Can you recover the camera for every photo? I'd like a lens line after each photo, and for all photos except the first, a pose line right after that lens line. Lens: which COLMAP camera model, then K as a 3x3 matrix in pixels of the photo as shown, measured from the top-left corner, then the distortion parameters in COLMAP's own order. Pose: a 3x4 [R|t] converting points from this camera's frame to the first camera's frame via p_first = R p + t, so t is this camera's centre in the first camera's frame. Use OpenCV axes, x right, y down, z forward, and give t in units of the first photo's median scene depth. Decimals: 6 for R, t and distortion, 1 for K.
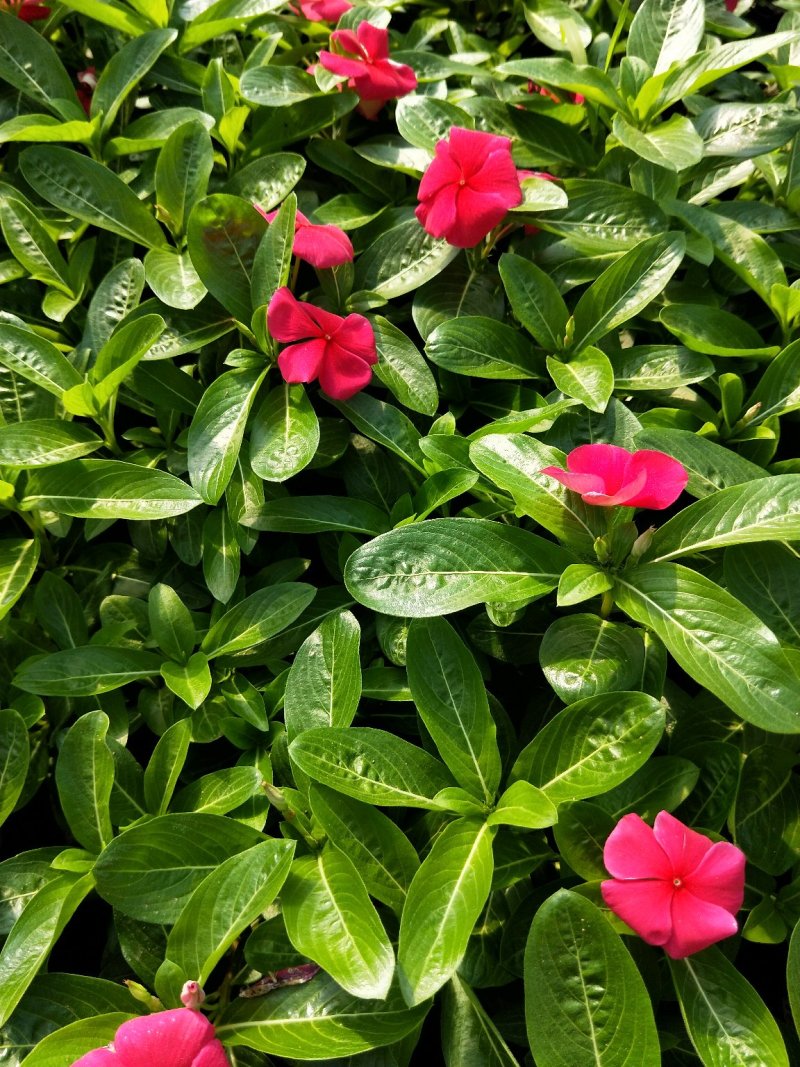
lens RADIAL K [[979.2, 0, 400.0], [0, 979.2, 533.5], [0, 0, 1]] dist [-0.012204, 0.095612]
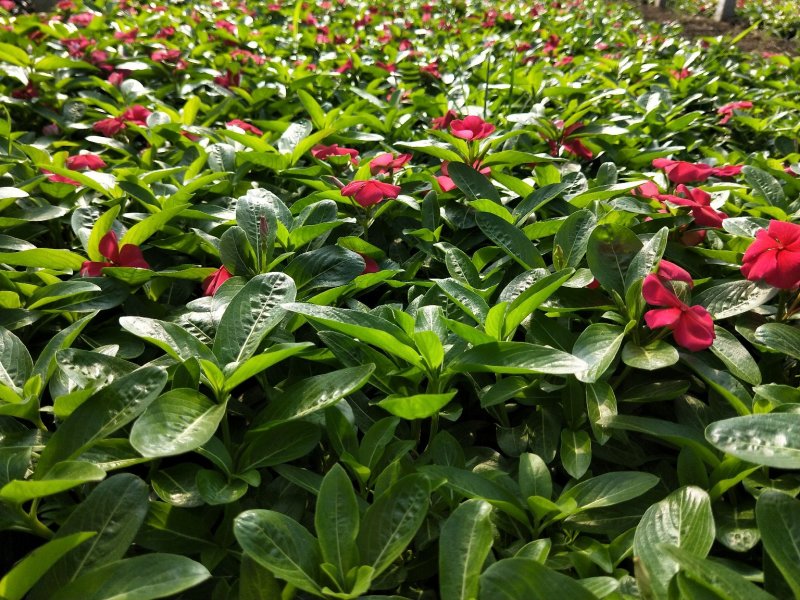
lens RADIAL K [[734.1, 0, 400.0], [0, 734.1, 300.0], [0, 0, 1]] dist [-0.012204, 0.095612]
pose [[0.951729, 0.138788, -0.273768, -0.174497], [-0.267977, 0.810627, -0.520647, 0.443140], [0.149665, 0.568878, 0.808689, 0.093401]]
